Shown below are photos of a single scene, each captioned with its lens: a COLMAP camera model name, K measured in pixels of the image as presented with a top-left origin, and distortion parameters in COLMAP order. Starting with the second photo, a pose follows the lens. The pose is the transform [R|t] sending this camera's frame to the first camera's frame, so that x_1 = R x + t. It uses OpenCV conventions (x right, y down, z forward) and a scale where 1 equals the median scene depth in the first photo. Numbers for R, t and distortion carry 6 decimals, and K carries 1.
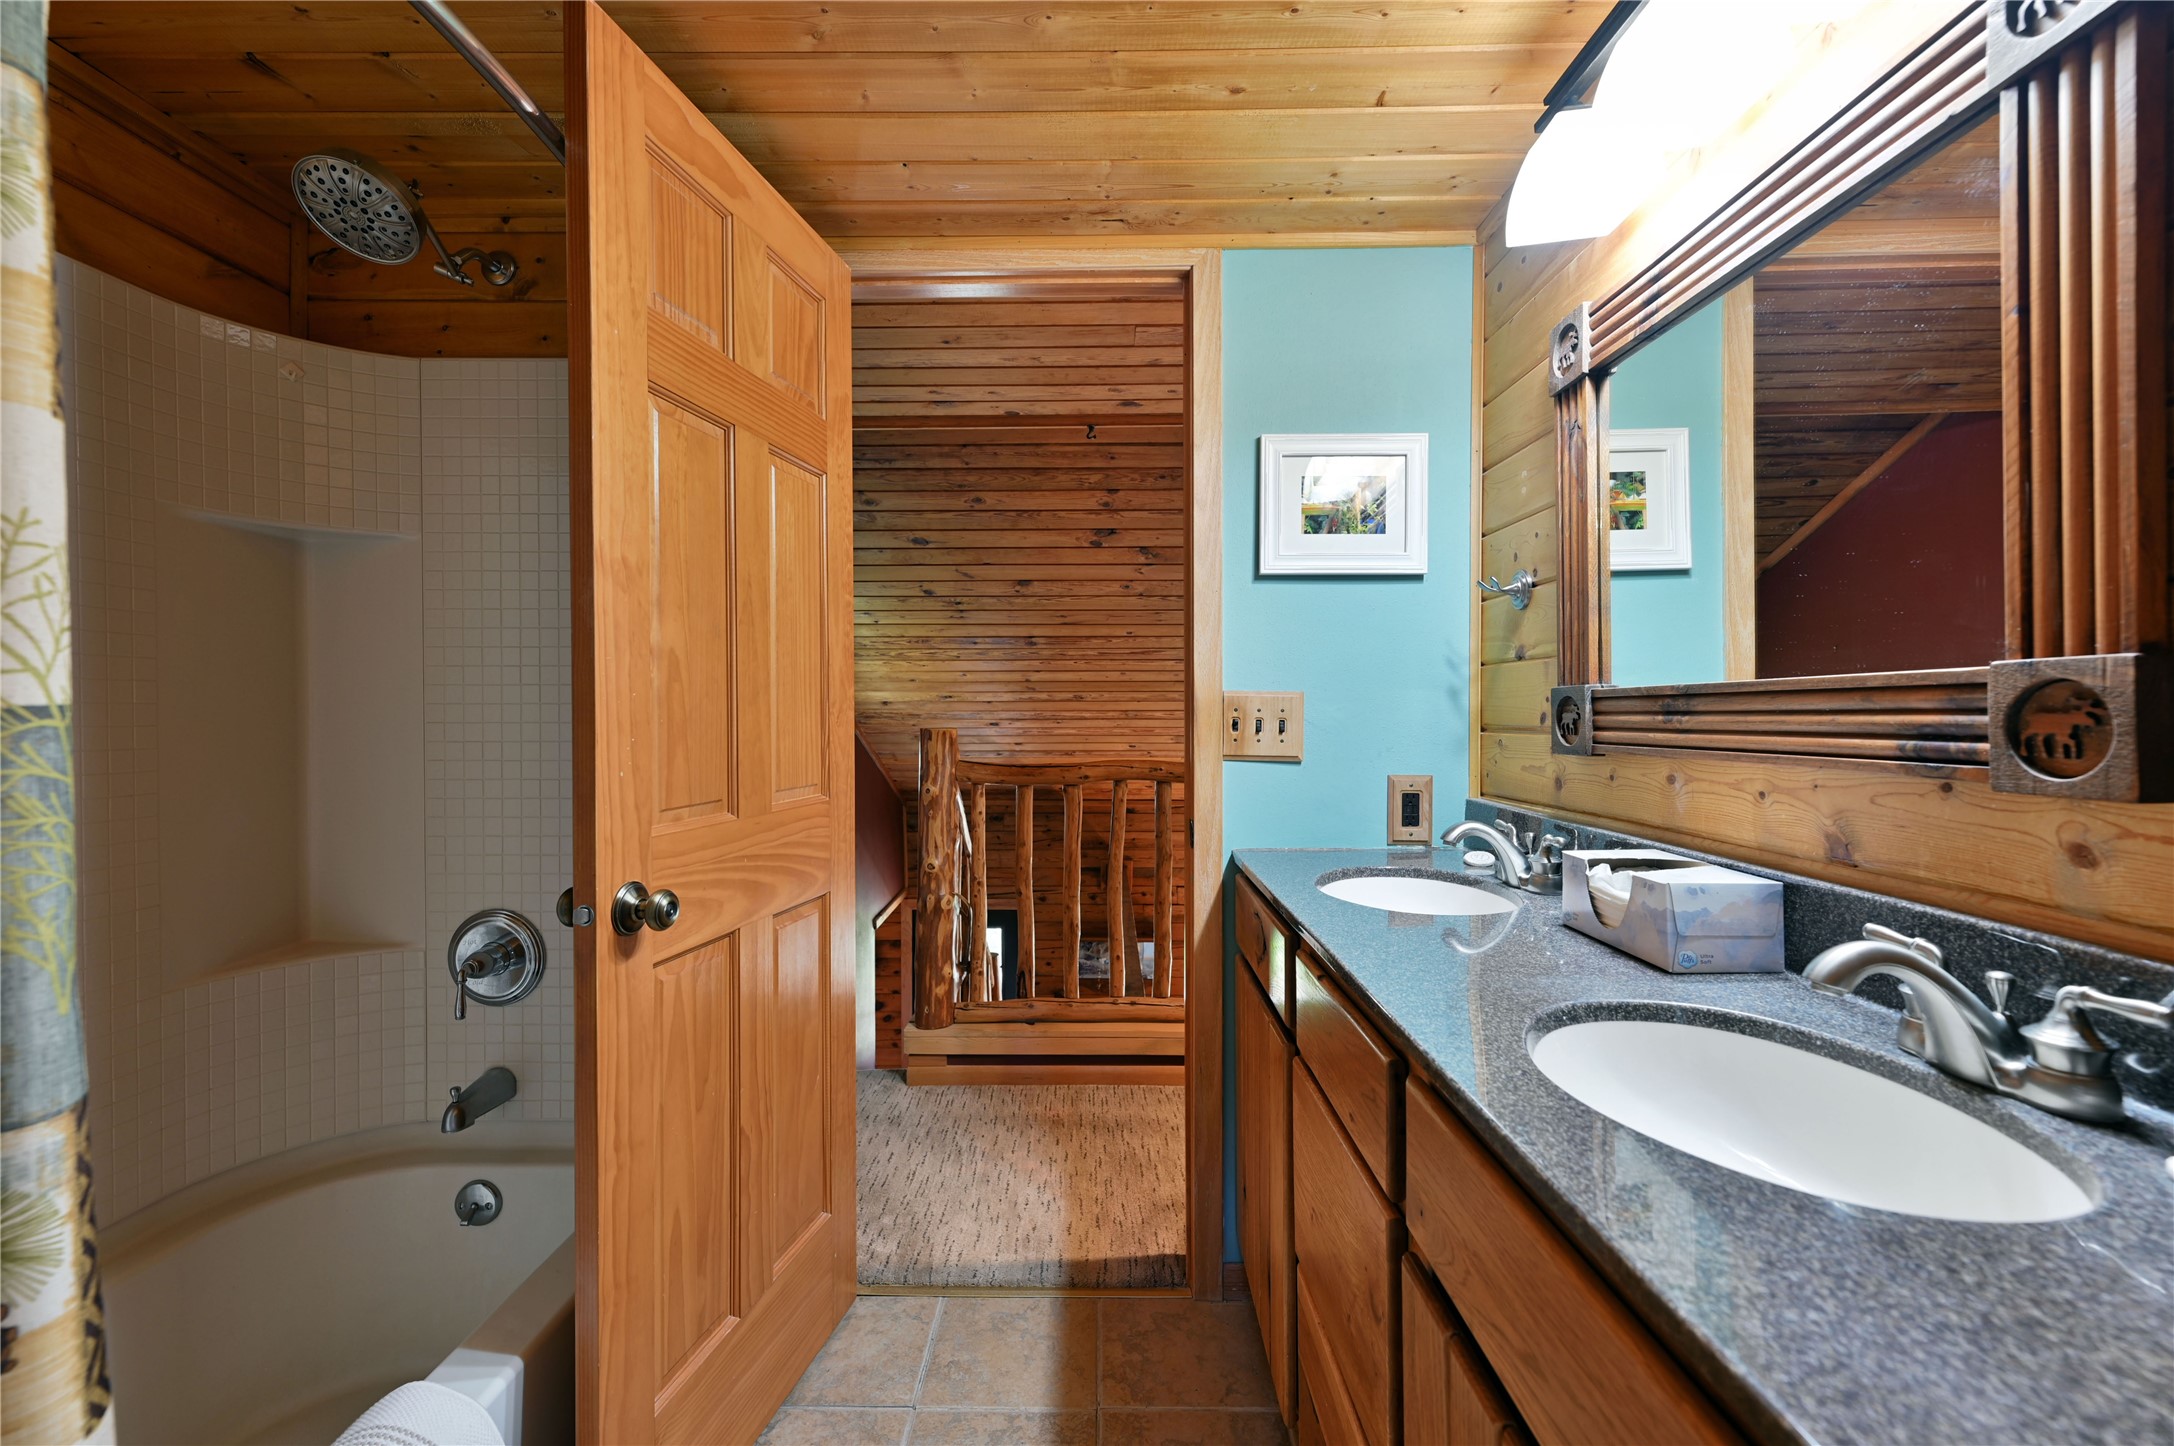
lens RADIAL K [[916.5, 0, 1085.0], [0, 916.5, 717.1], [0, 0, 1]] dist [0.011703, -0.000860]
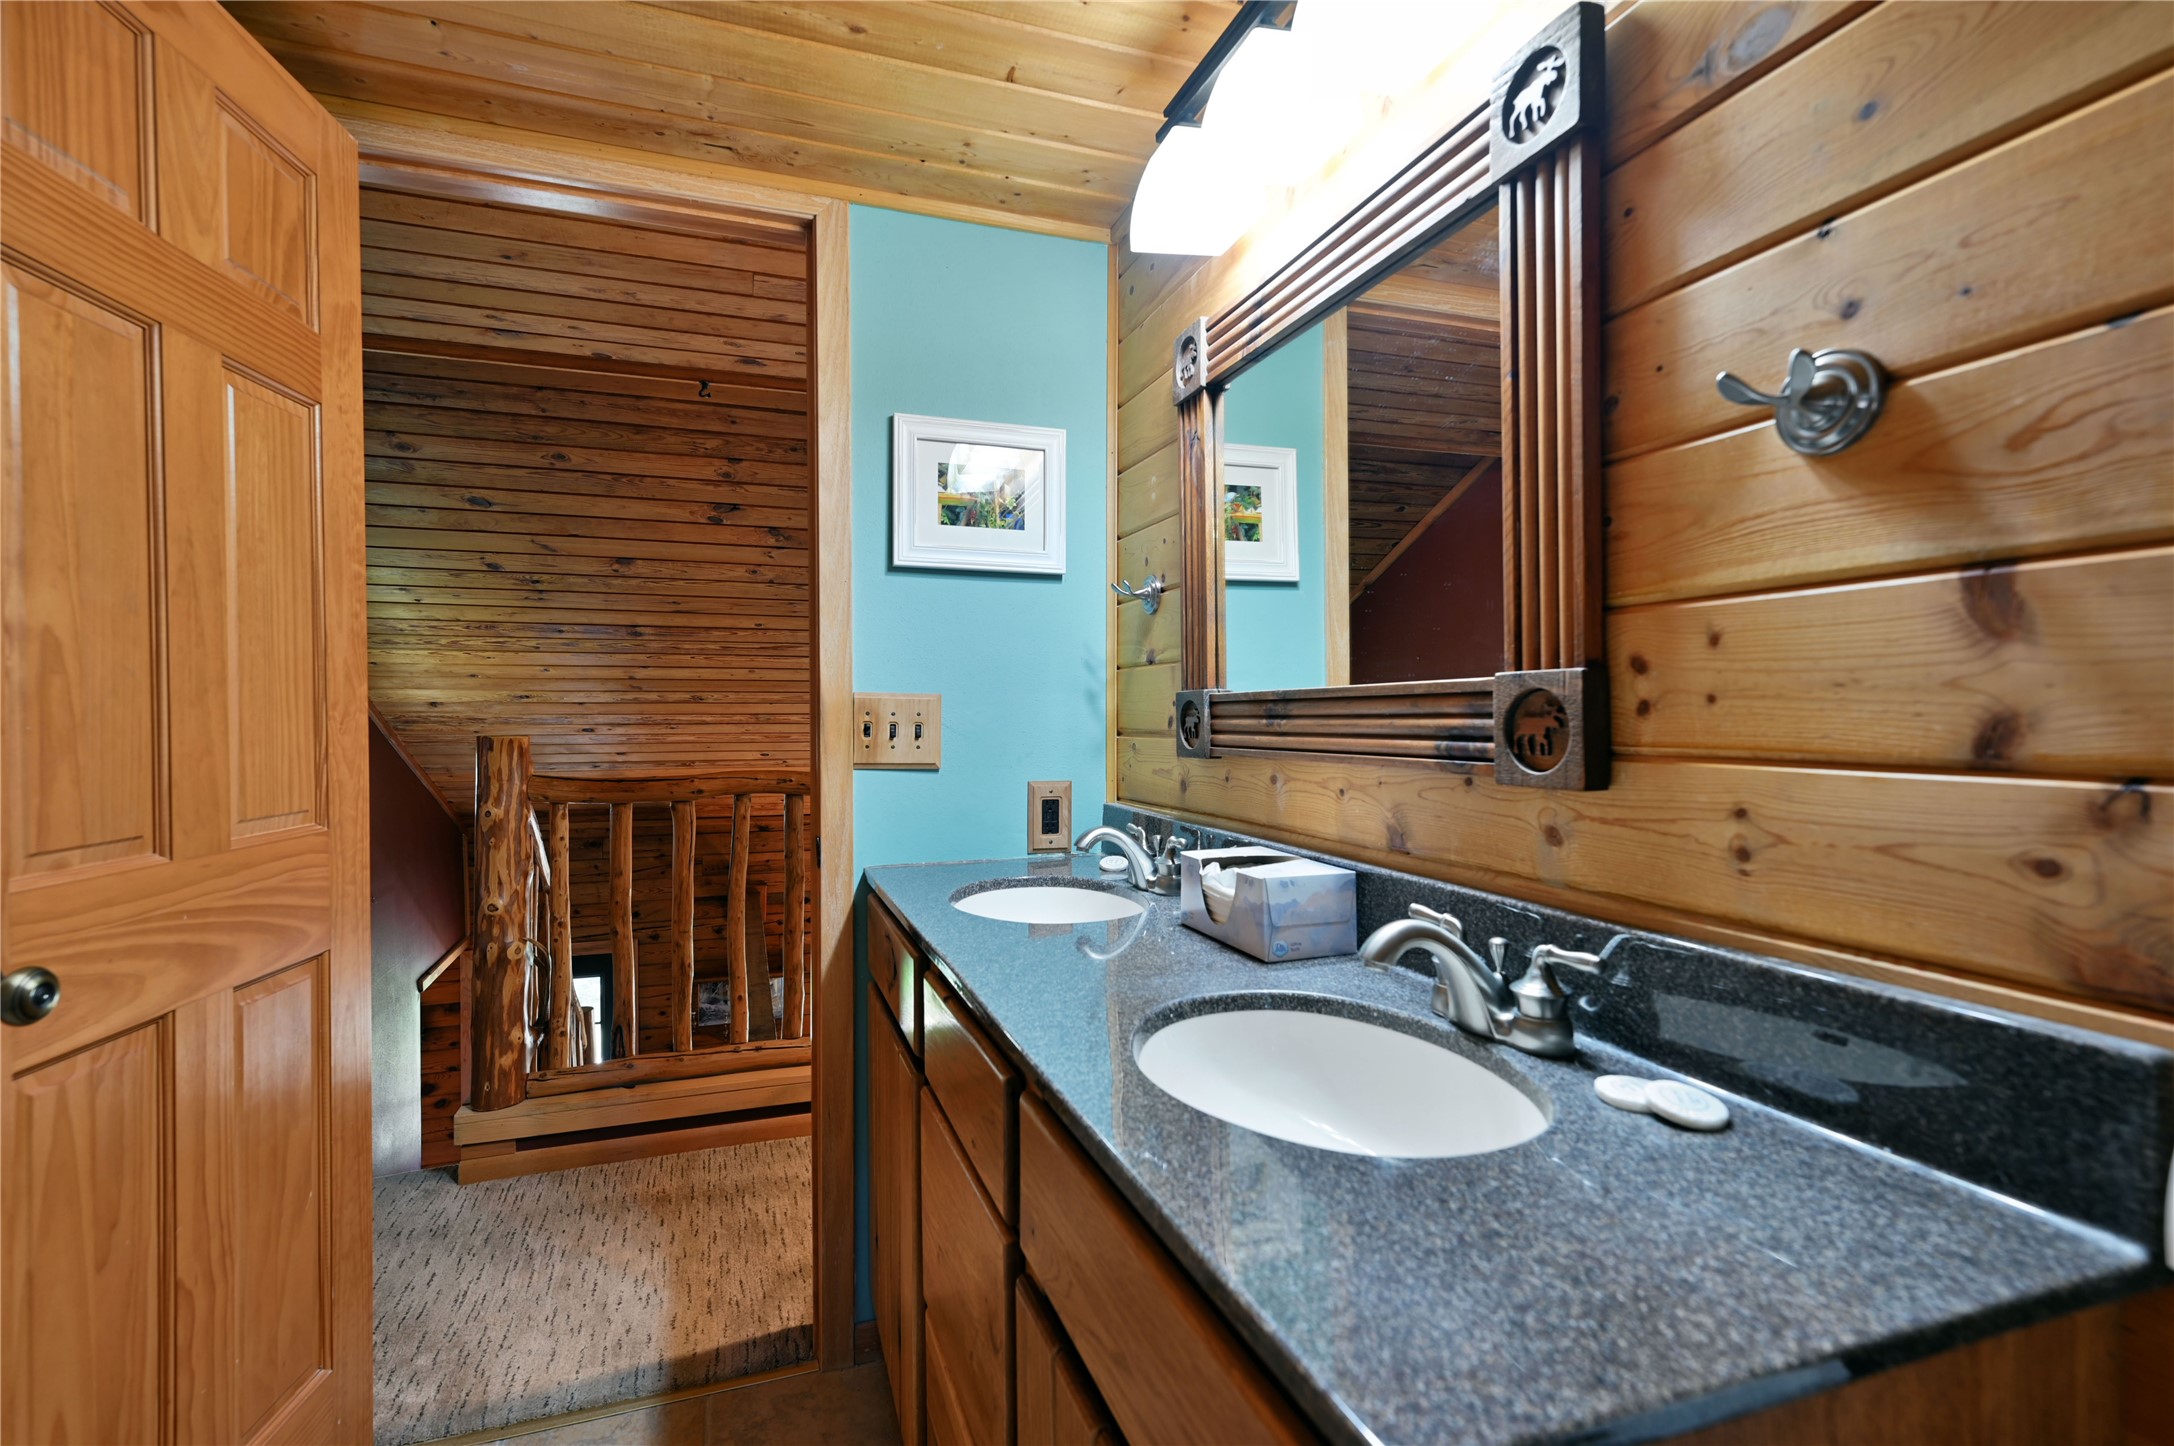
lens RADIAL K [[1002.1, 0, 1077.3], [0, 1002.1, 724.0], [0, 0, 1]] dist [0.011599, -0.000072]
pose [[0.940278, -0.002738, 0.340397, 0.025133], [0.001690, 0.999993, 0.003376, -0.000418], [-0.340404, -0.002599, 0.940276, -0.005679]]
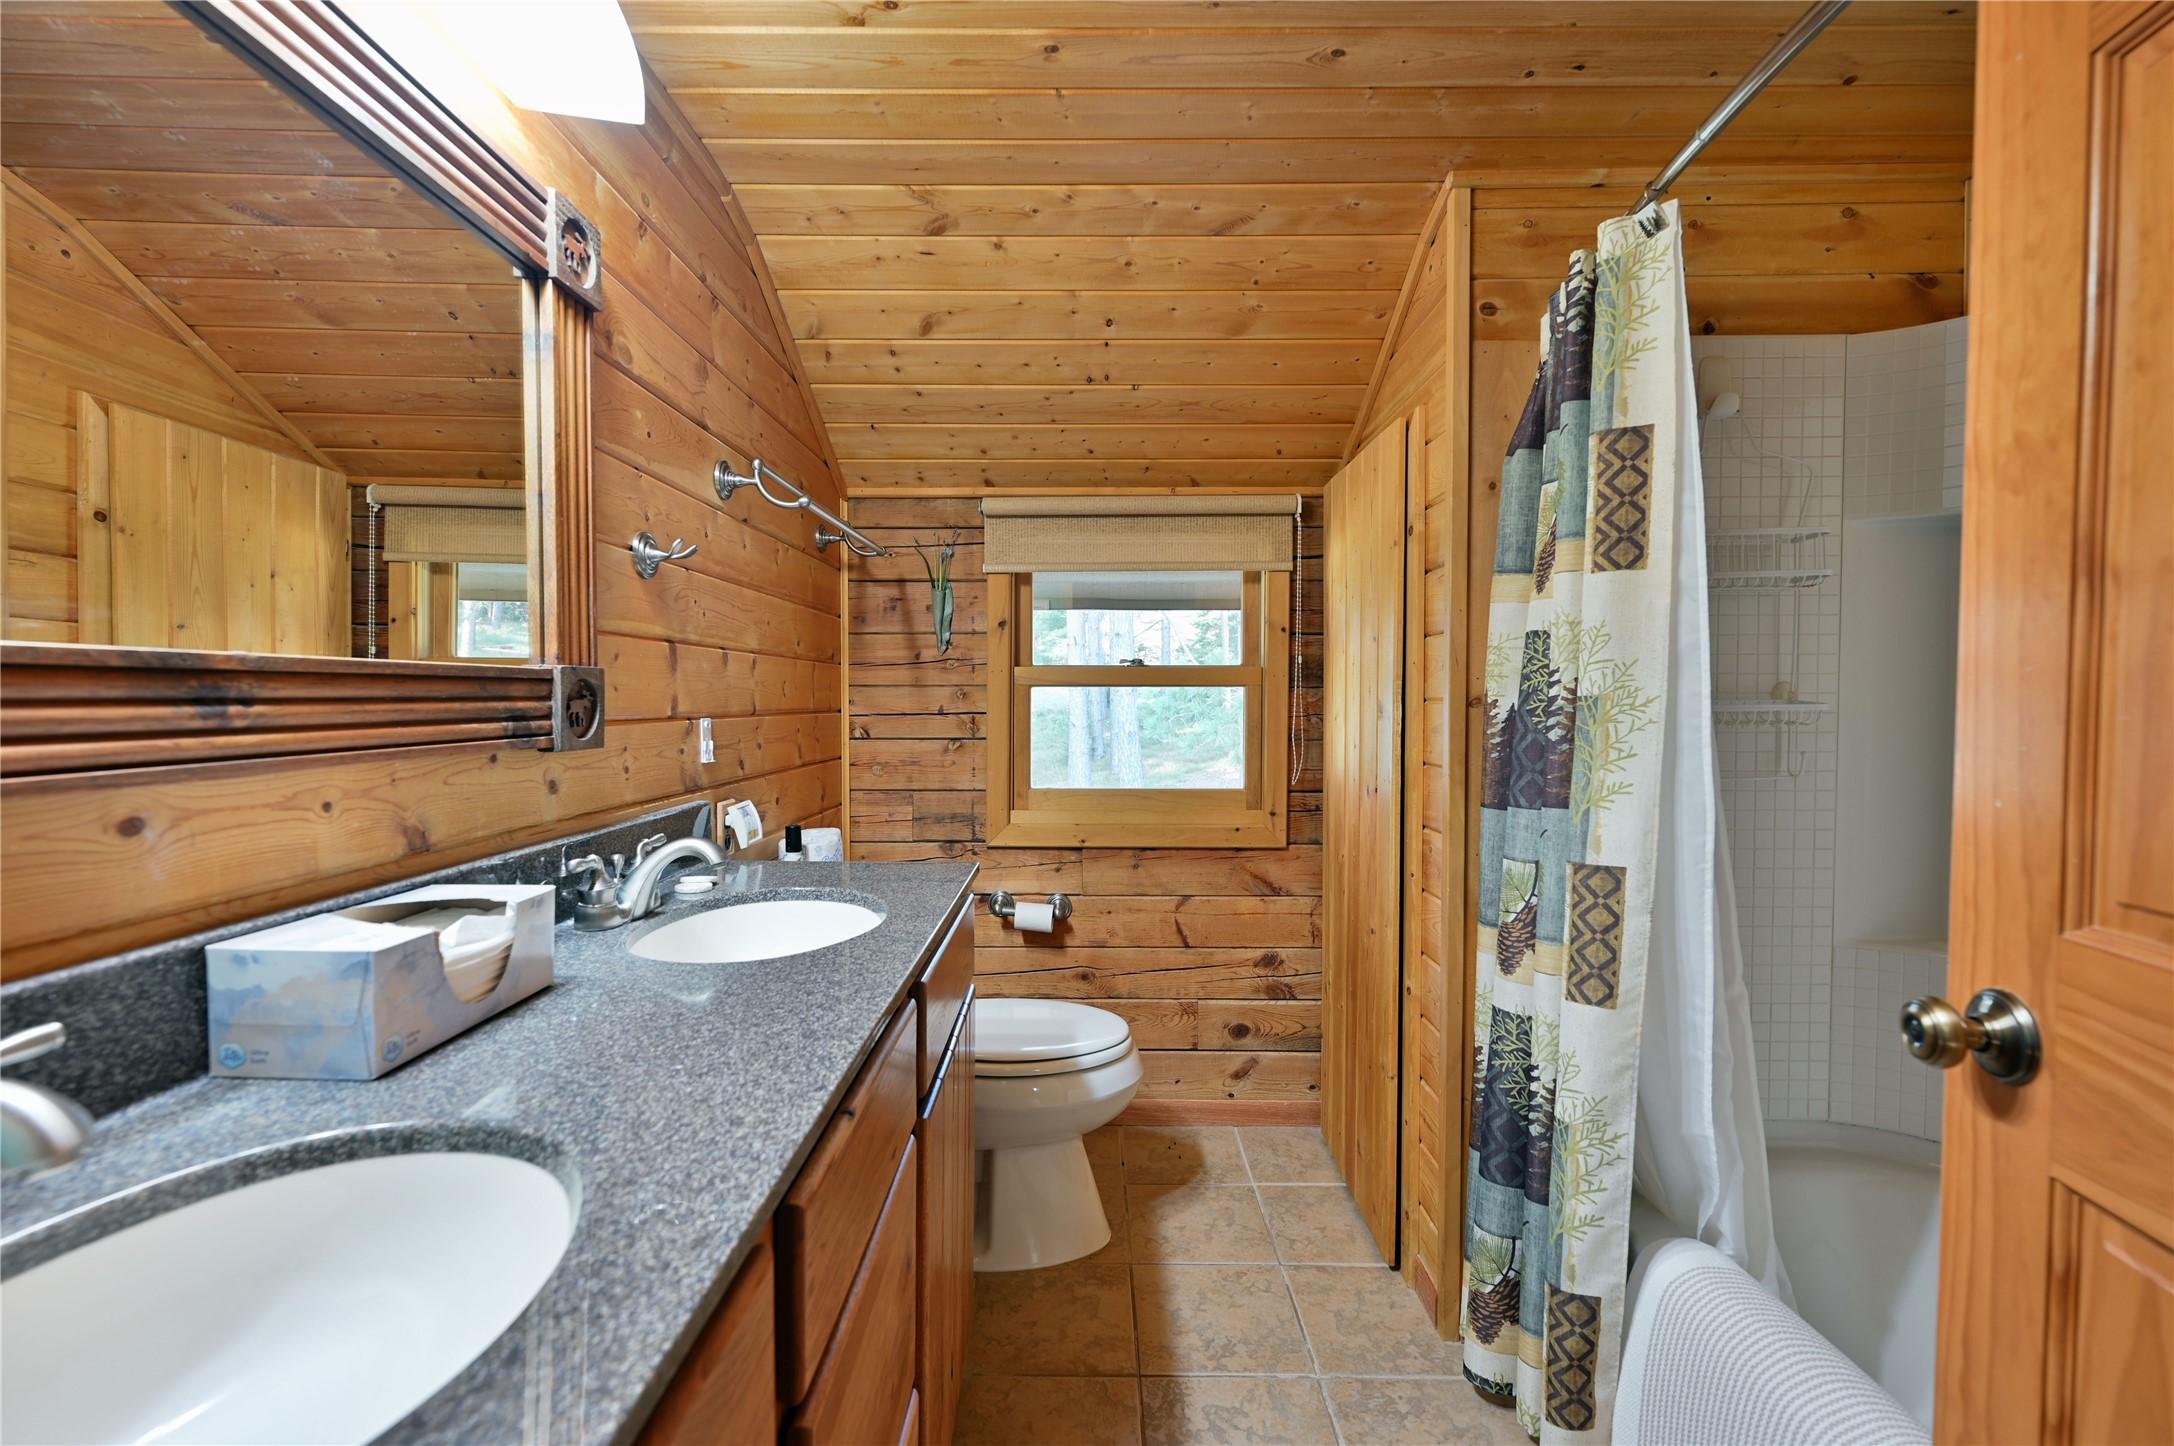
lens RADIAL K [[916.5, 0, 1085.0], [0, 916.5, 717.1], [0, 0, 1]] dist [0.011703, -0.000860]
pose [[-0.999946, 0.001032, -0.010319, 0.073470], [0.000752, 0.999633, 0.027066, -0.007730], [0.010344, 0.027057, -0.999580, 1.225837]]
